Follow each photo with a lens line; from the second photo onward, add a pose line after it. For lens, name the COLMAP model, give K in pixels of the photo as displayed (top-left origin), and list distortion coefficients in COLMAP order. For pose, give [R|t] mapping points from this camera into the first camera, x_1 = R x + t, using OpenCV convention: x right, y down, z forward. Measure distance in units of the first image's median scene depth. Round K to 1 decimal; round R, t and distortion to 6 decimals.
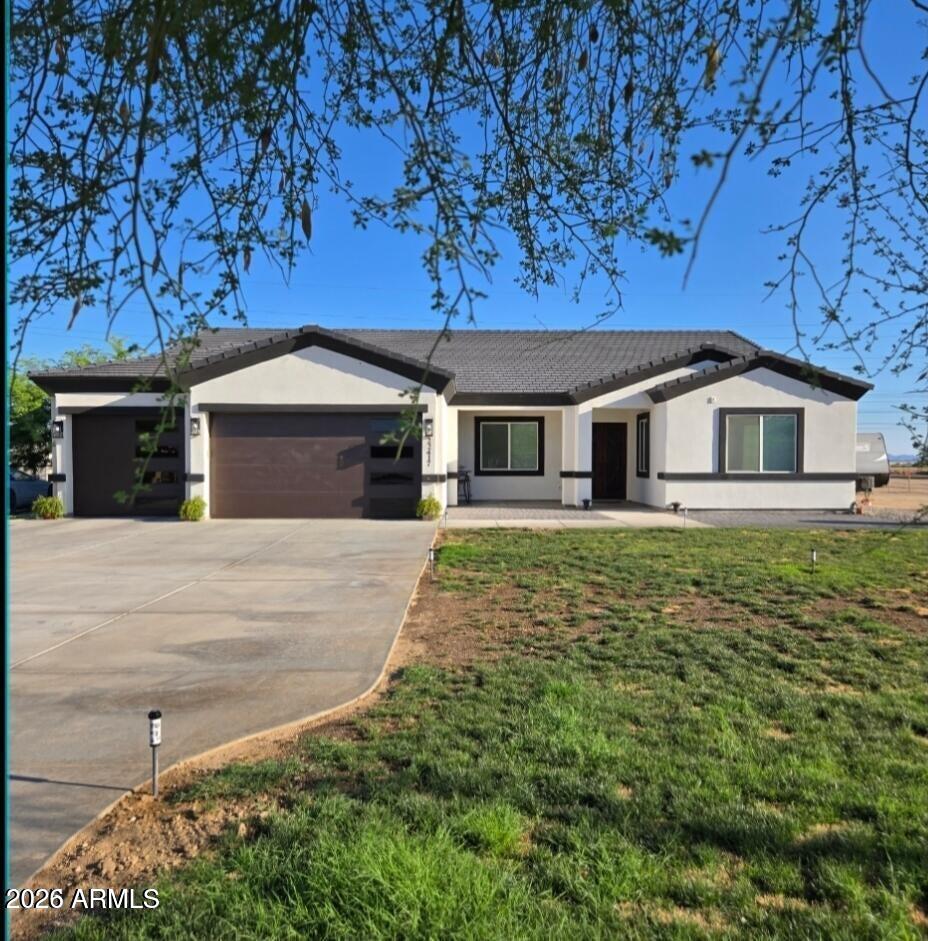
lens RADIAL K [[847.9, 0, 471.1], [0, 847.9, 468.8], [0, 0, 1]] dist [0.041180, -0.004169]
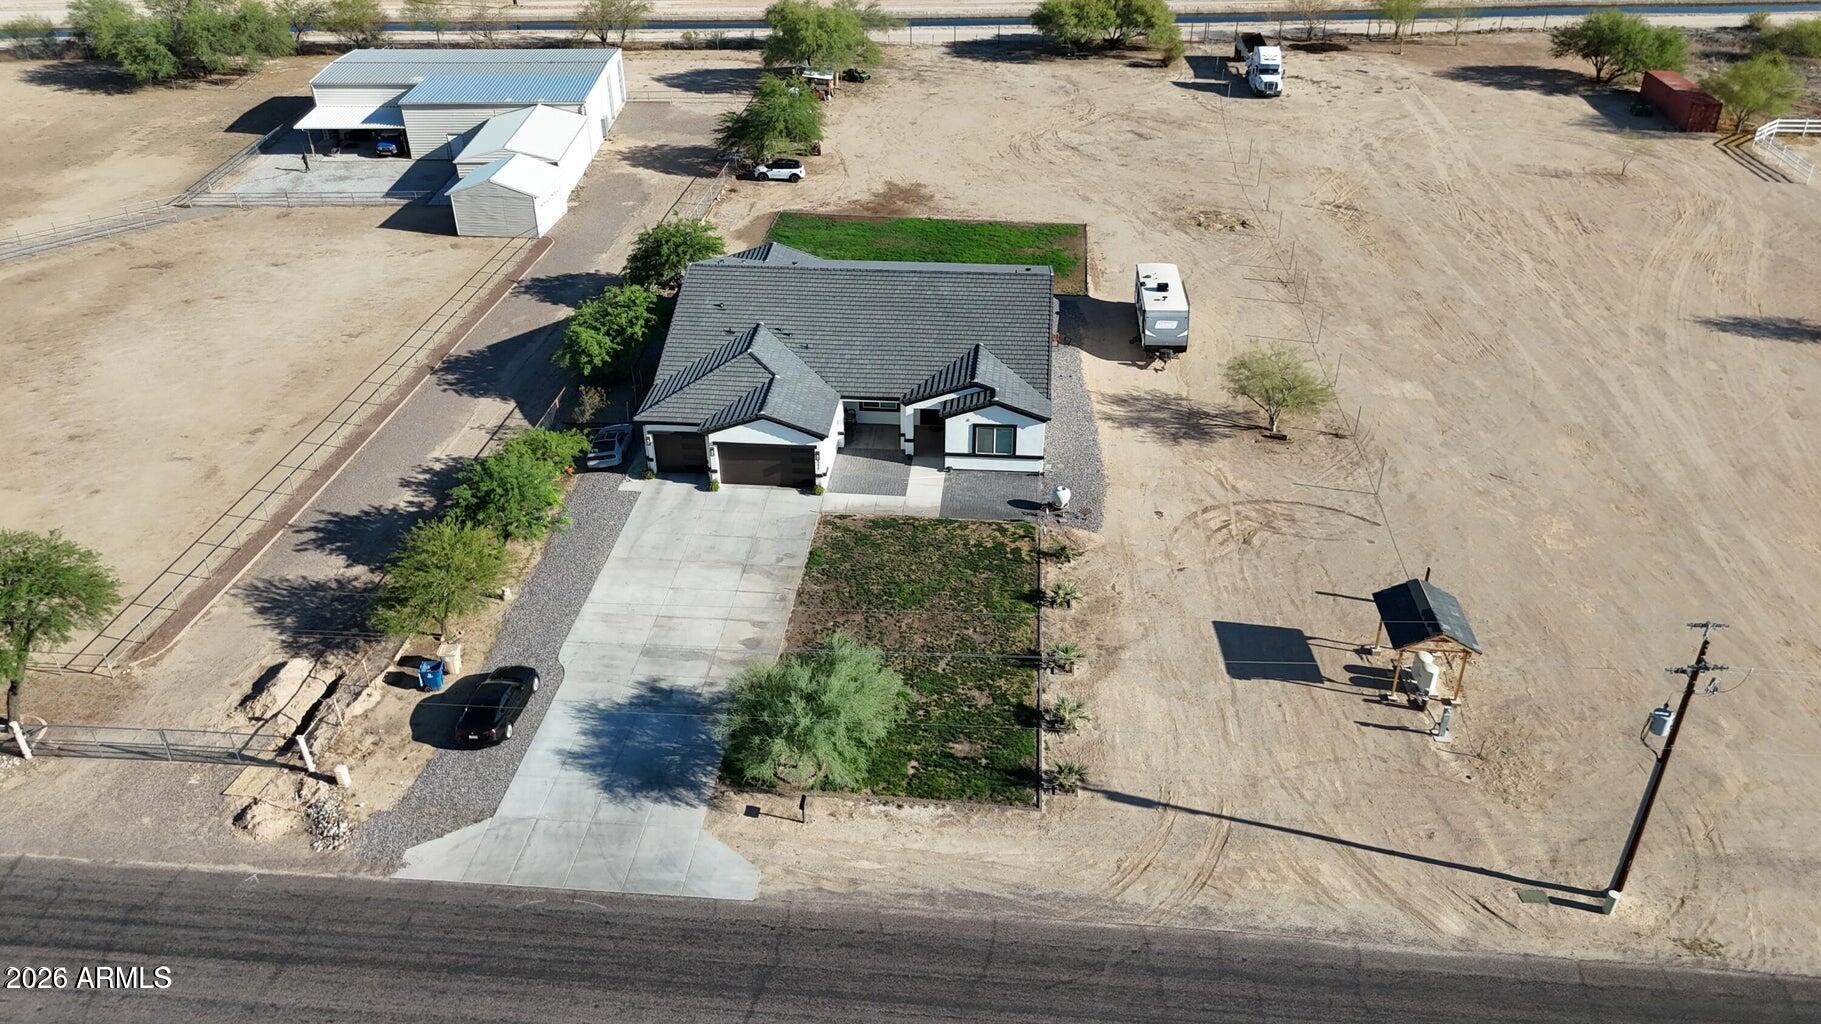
lens RADIAL K [[1343.3, 0, 895.4], [0, 1343.3, 506.0], [0, 0, 1]] dist [0.058618, -0.027057]
pose [[0.990970, 0.054349, -0.122579, 0.502214], [0.016755, 0.856818, 0.515347, -1.485041], [0.133036, -0.512747, 0.848169, -1.694999]]
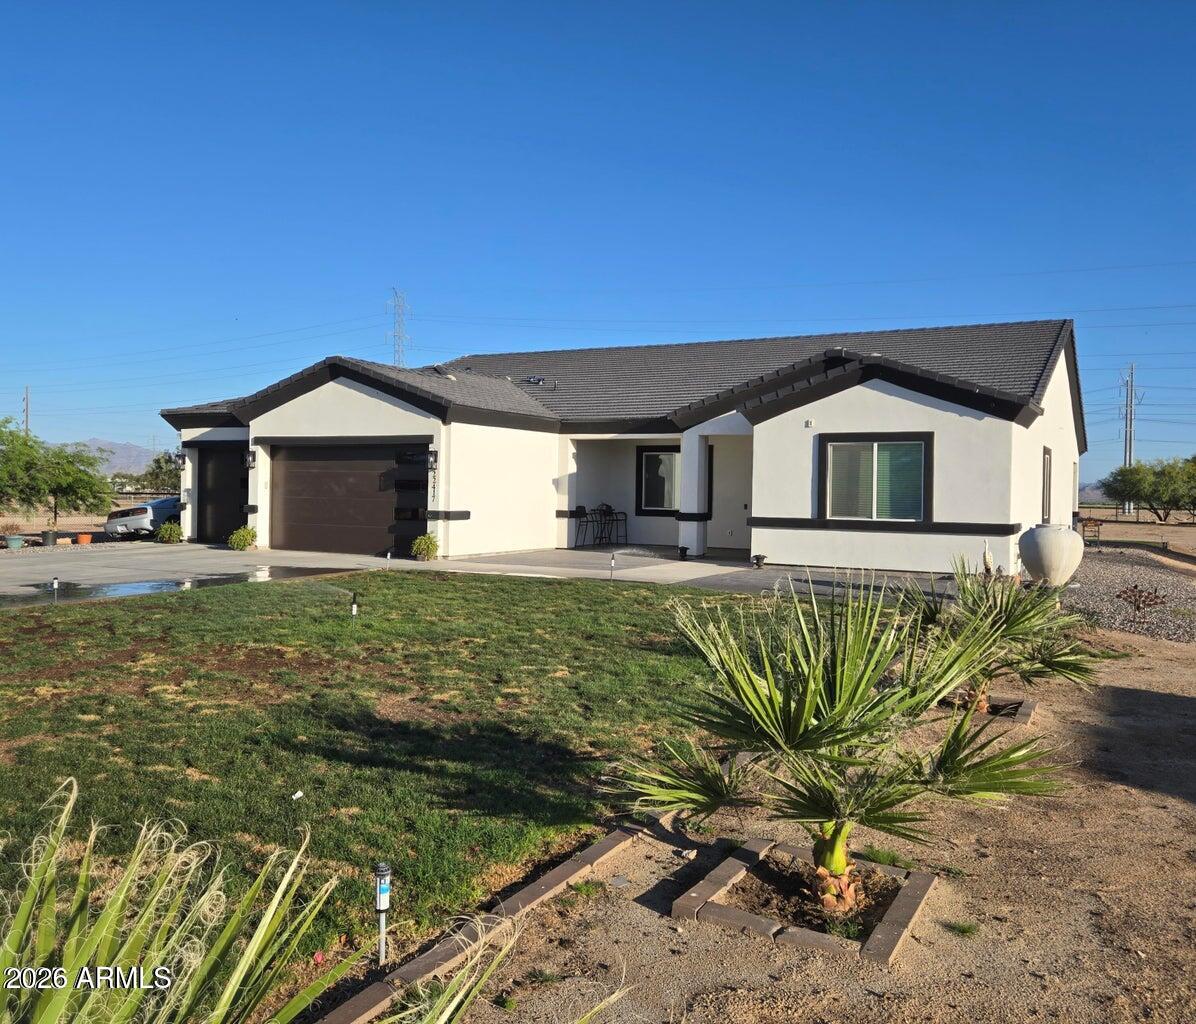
lens RADIAL K [[979.7, 0, 638.3], [0, 979.7, 498.2], [0, 0, 1]] dist [0.065900, 0.000332]
pose [[0.875079, 0.017245, -0.483673, 0.580001], [-0.021457, 0.999765, -0.003175, -0.007444], [0.483505, 0.013157, 0.875243, 0.153744]]
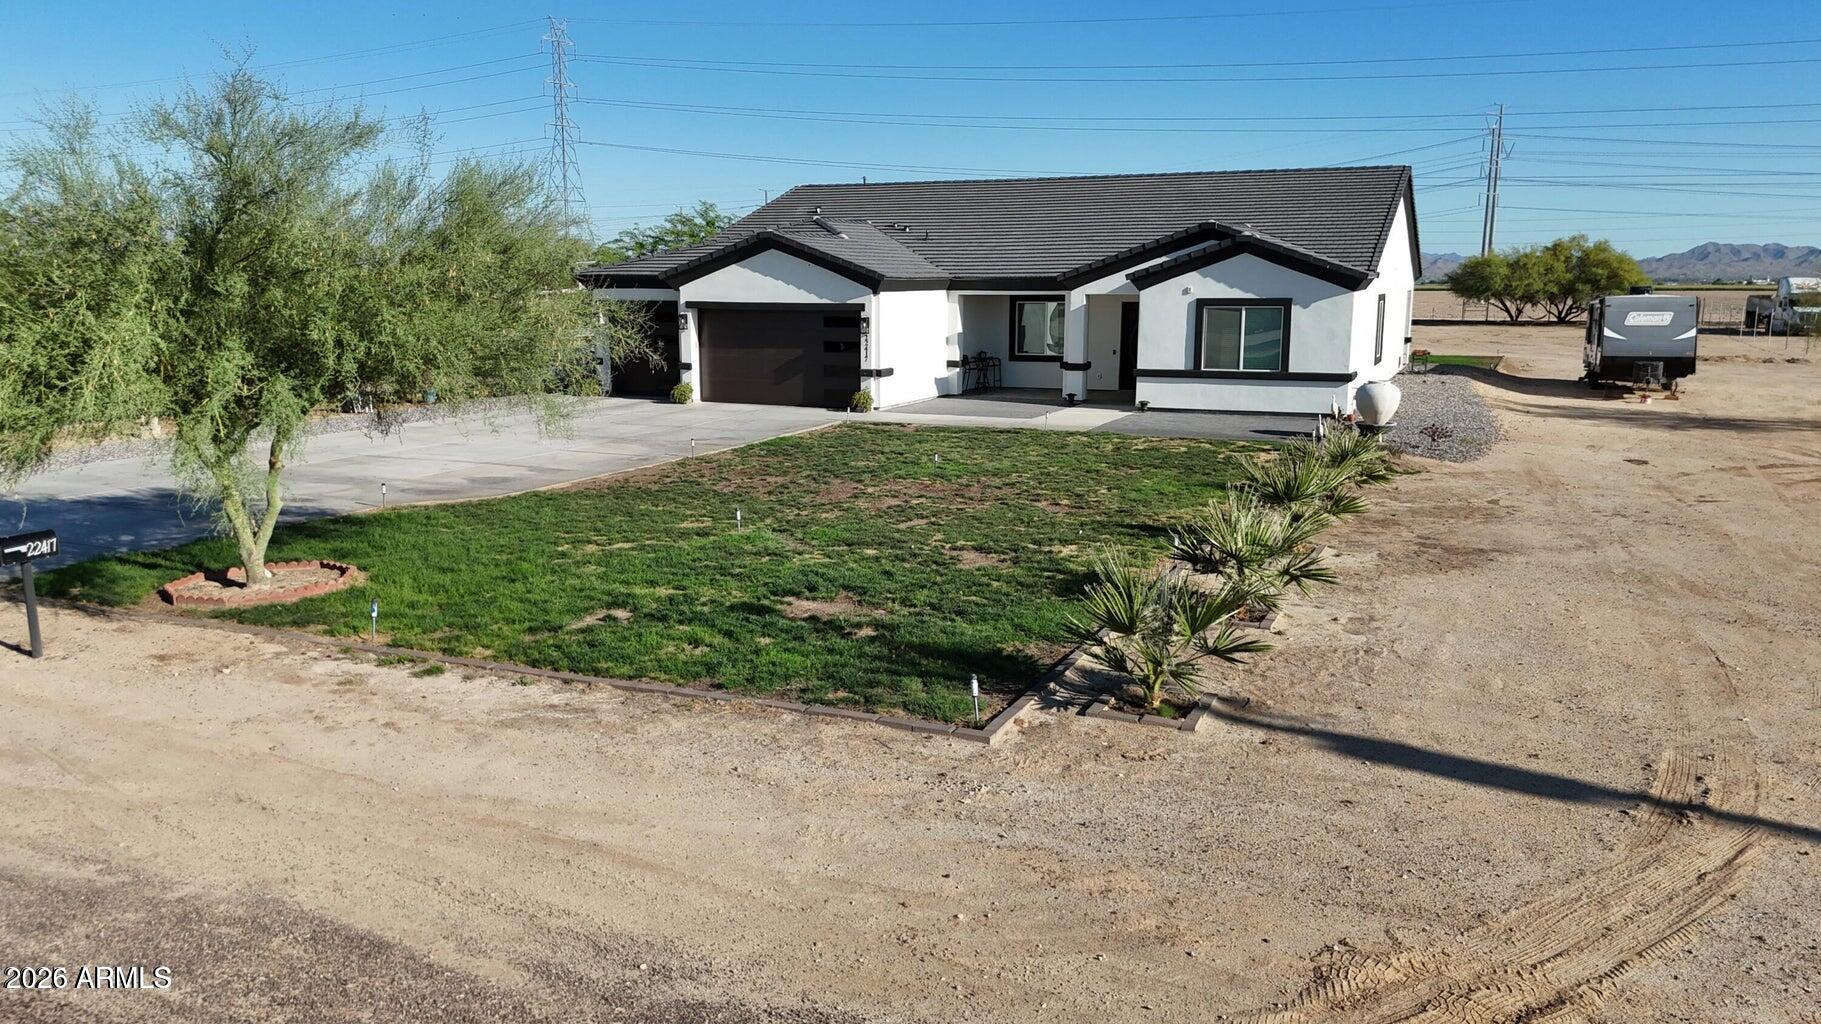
lens RADIAL K [[1343.3, 0, 910.0], [0, 1343.3, 530.4], [0, 0, 1]] dist [0.058618, -0.027057]
pose [[0.901240, 0.079818, -0.425905, 0.655690], [-0.002572, 0.983857, 0.178940, -0.086223], [0.433312, -0.160173, 0.886896, -0.464013]]
